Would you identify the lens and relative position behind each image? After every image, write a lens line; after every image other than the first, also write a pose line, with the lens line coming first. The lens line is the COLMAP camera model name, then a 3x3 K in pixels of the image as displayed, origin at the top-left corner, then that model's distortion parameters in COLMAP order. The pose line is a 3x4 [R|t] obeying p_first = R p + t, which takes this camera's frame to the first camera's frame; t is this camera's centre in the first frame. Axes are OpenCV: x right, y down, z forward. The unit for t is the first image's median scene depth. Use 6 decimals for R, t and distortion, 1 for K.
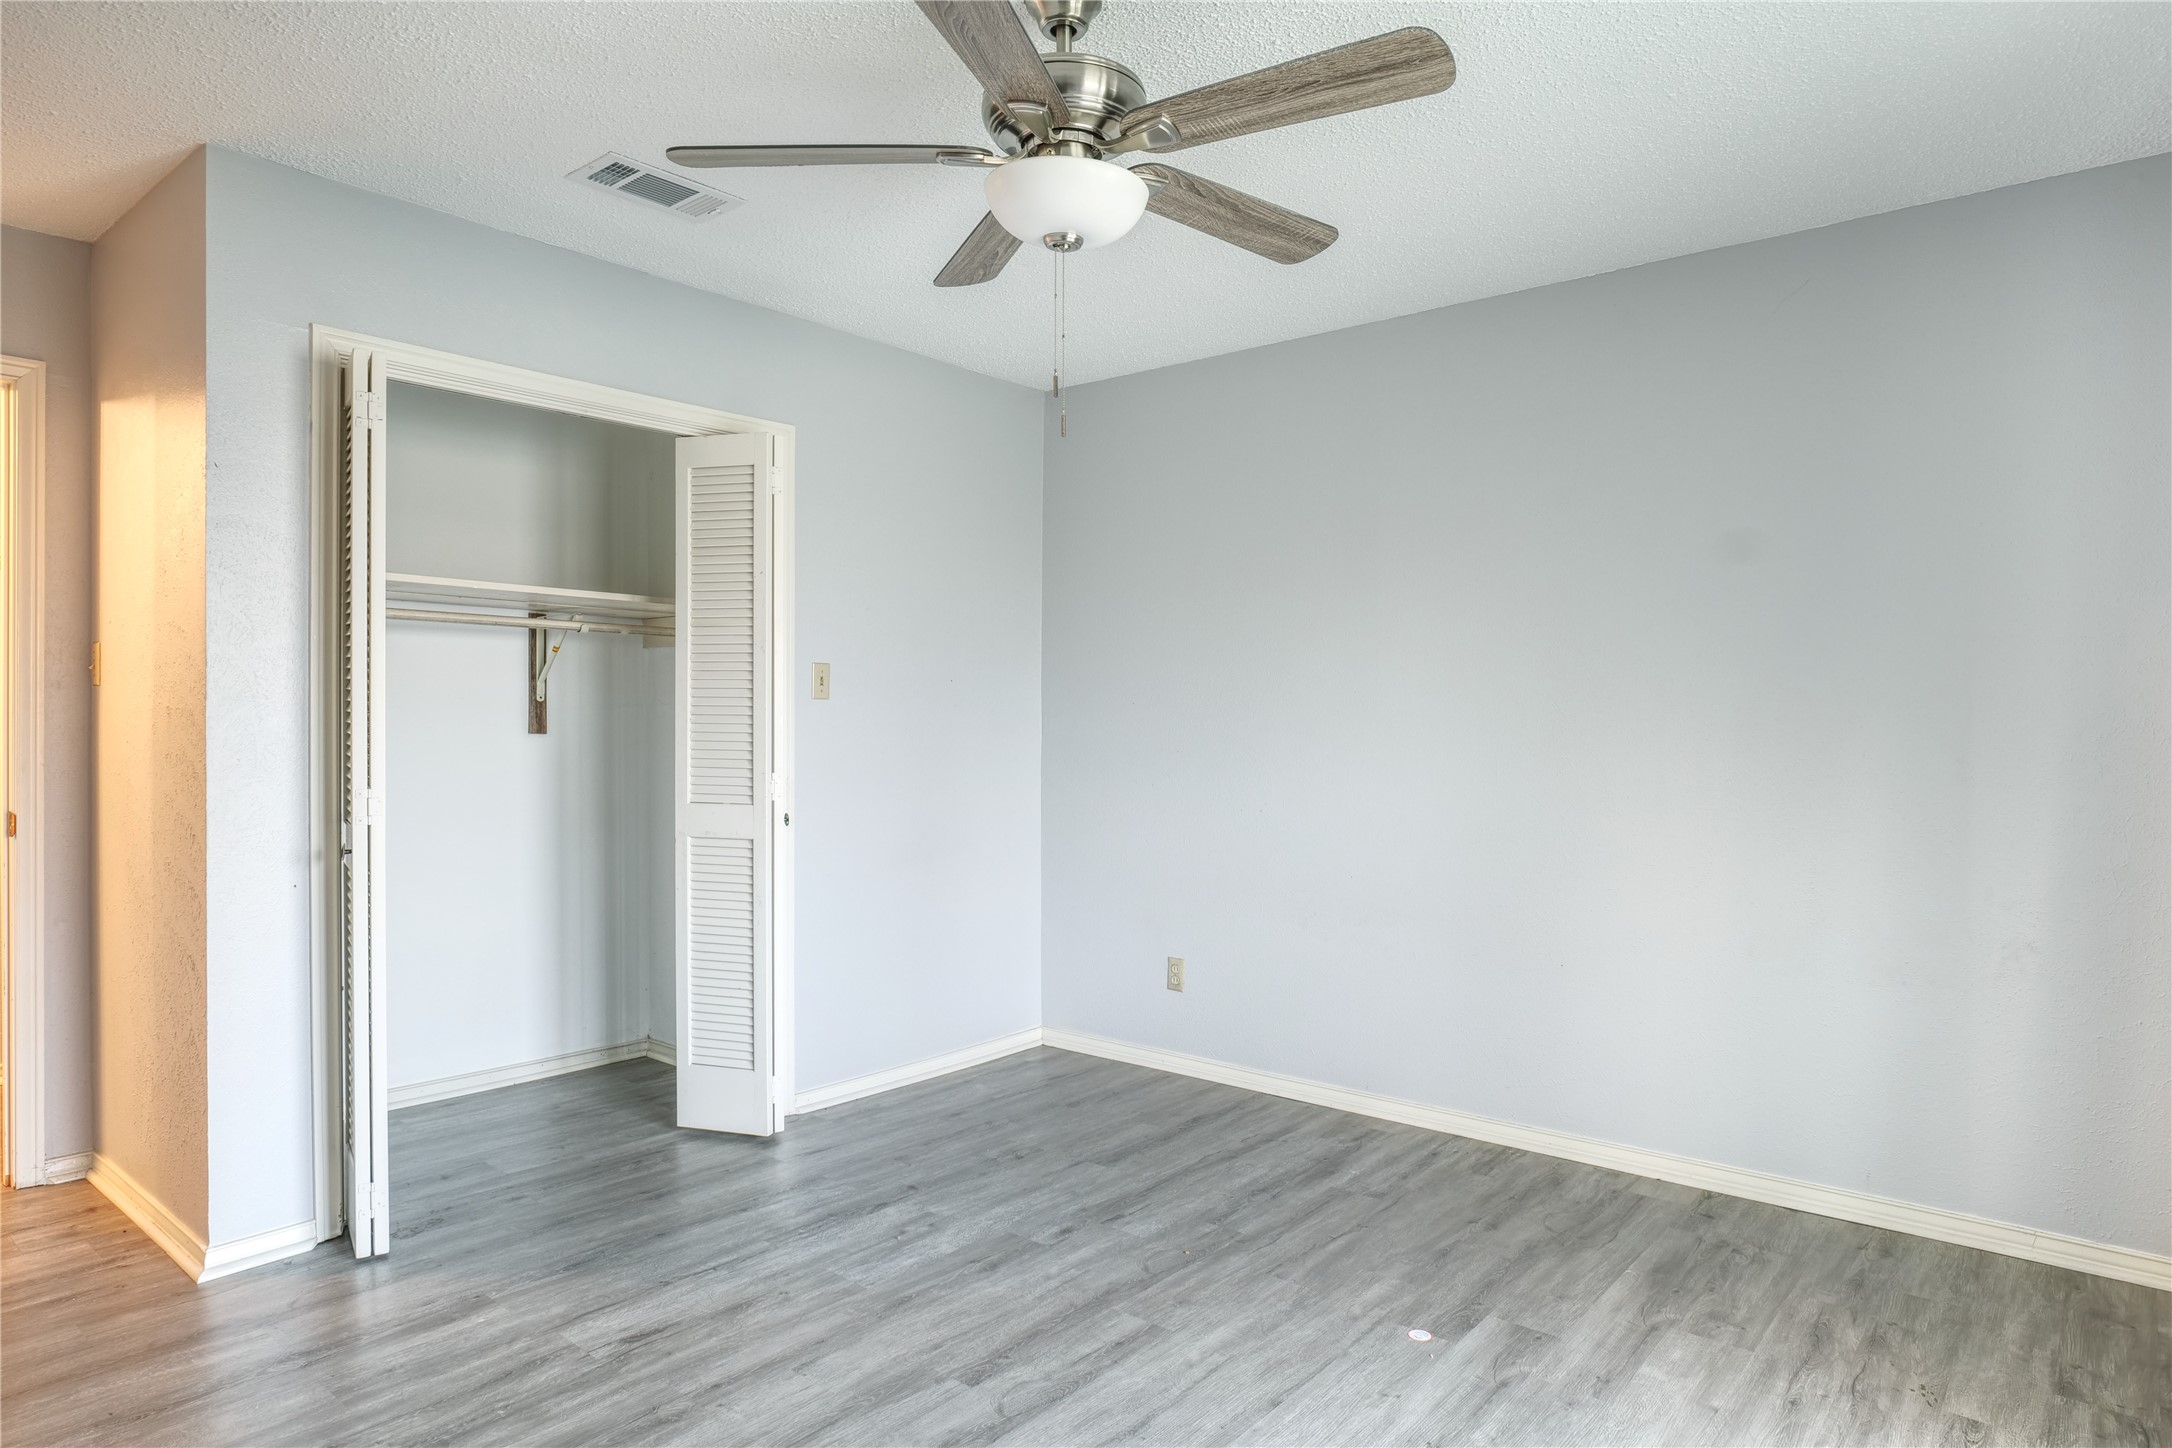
lens RADIAL K [[1263.4, 0, 1088.2], [0, 1263.4, 727.0], [0, 0, 1]] dist [-0.031858, 0.017671]
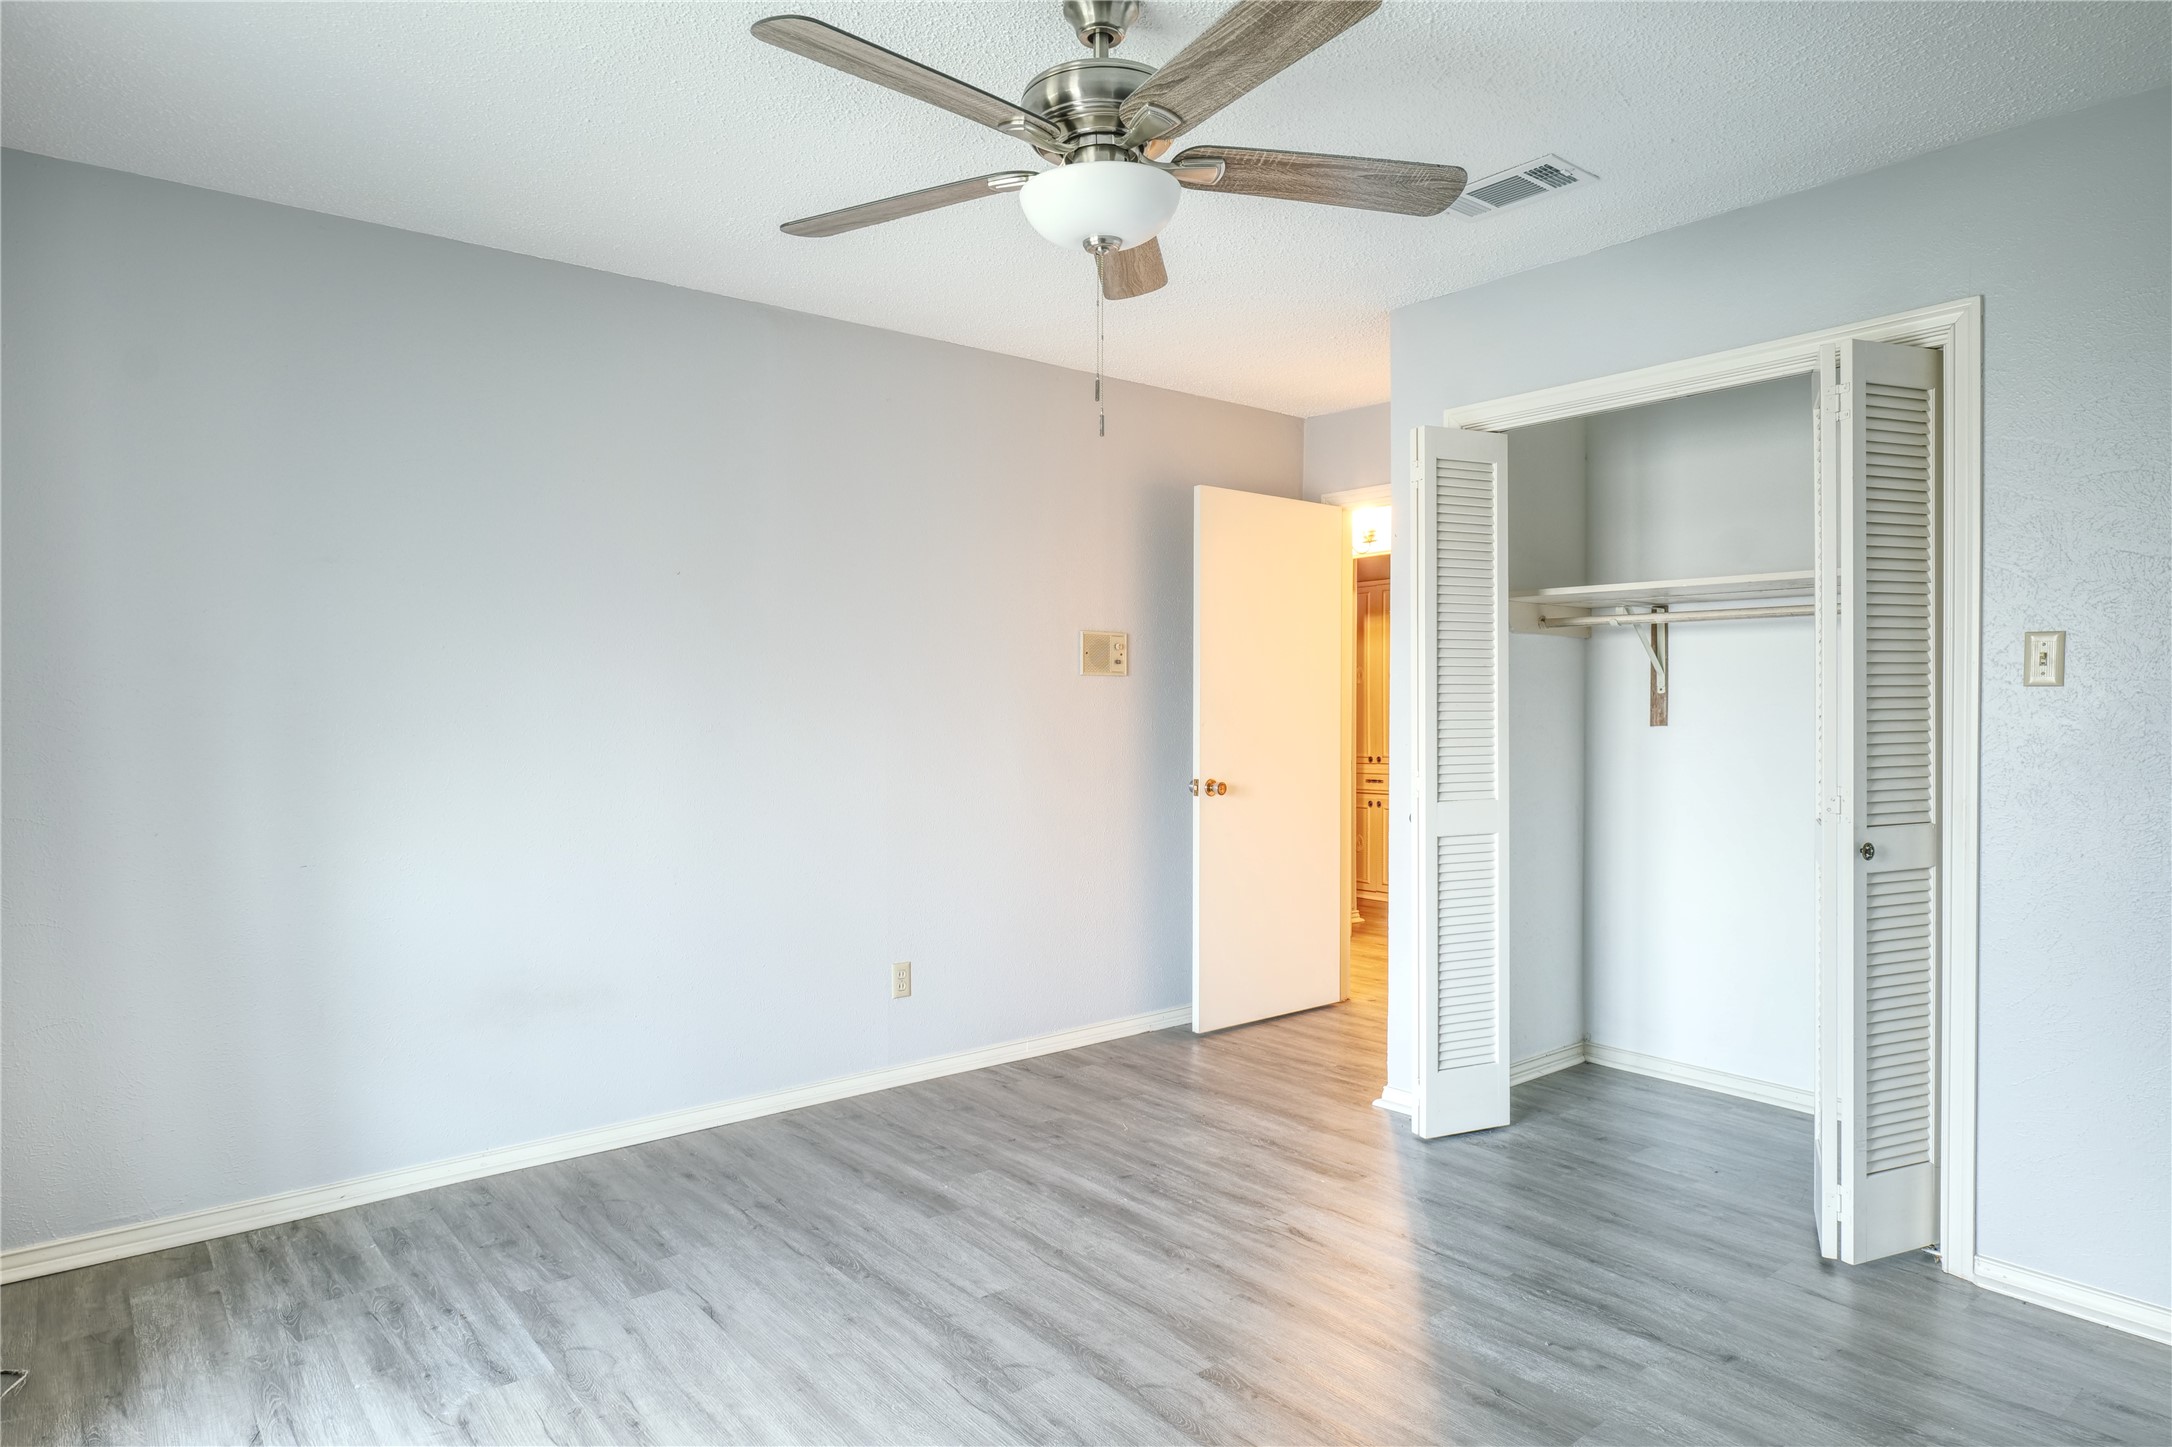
lens RADIAL K [[1279.7, 0, 1095.0], [0, 1279.7, 725.5], [0, 0, 1]] dist [-0.027348, 0.014086]
pose [[-0.197863, 0.002932, -0.980225, 0.764968], [-0.005698, 0.999975, 0.004141, 0.000252], [0.980213, 0.006405, -0.197842, 0.924672]]
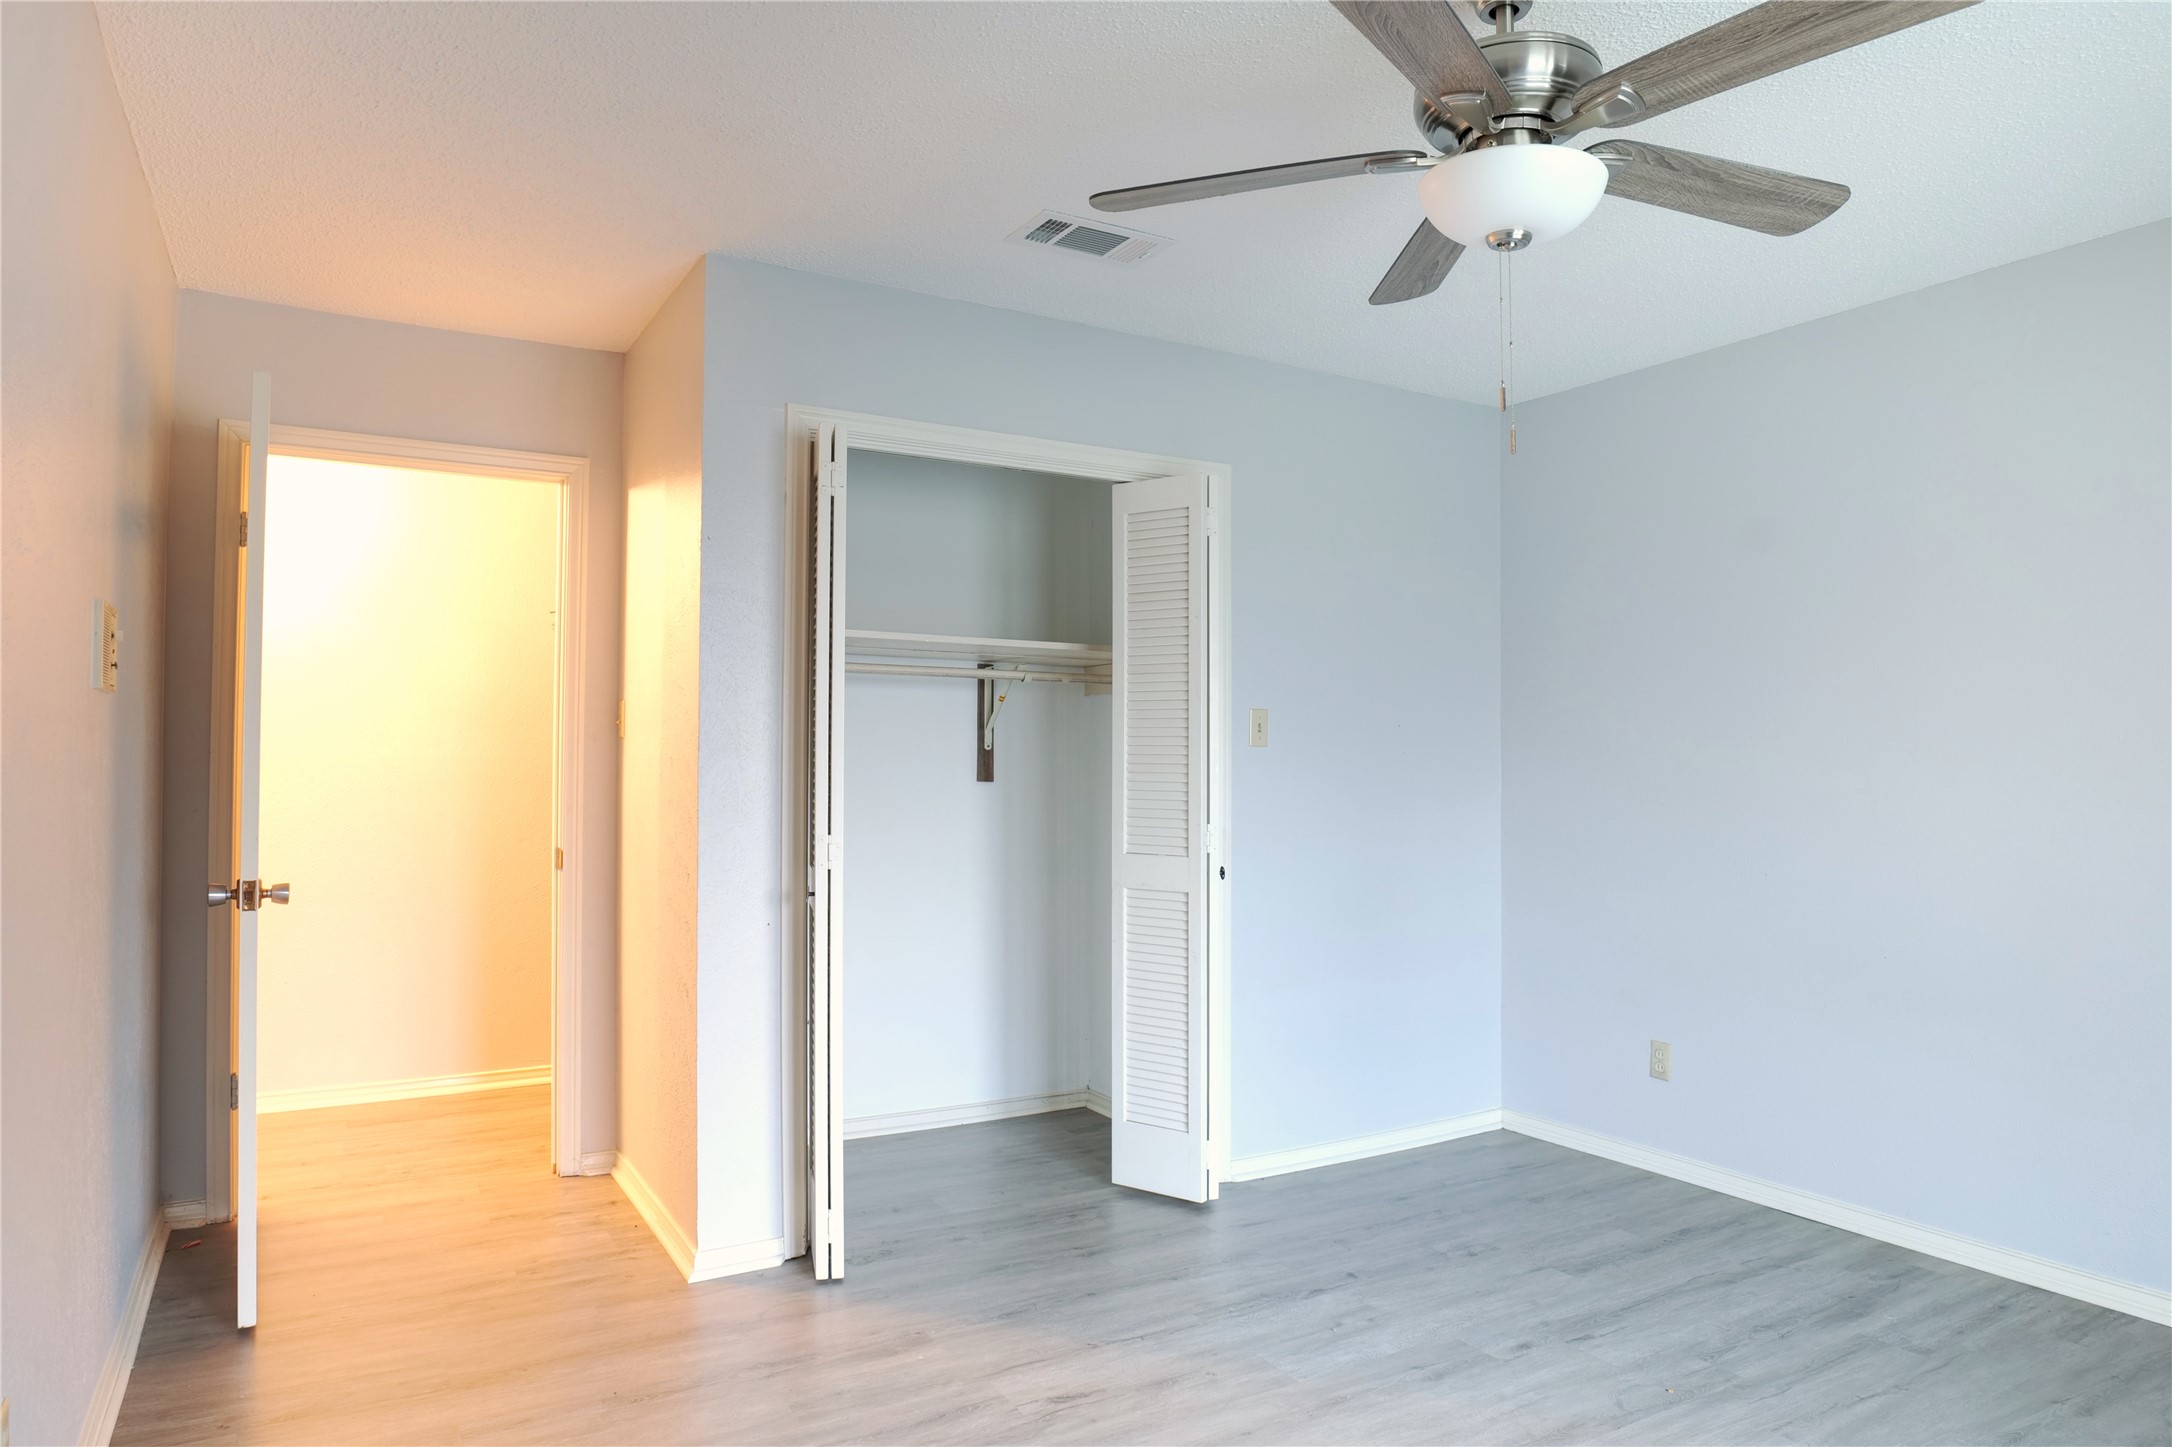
lens RADIAL K [[1312.6, 0, 1096.6], [0, 1312.6, 729.5], [0, 0, 1]] dist [-0.059074, 0.023615]
pose [[0.941331, -0.007955, -0.337390, 0.009930], [-0.002714, 0.999511, -0.031137, -0.005188], [0.337473, 0.030226, 0.940850, 0.032536]]
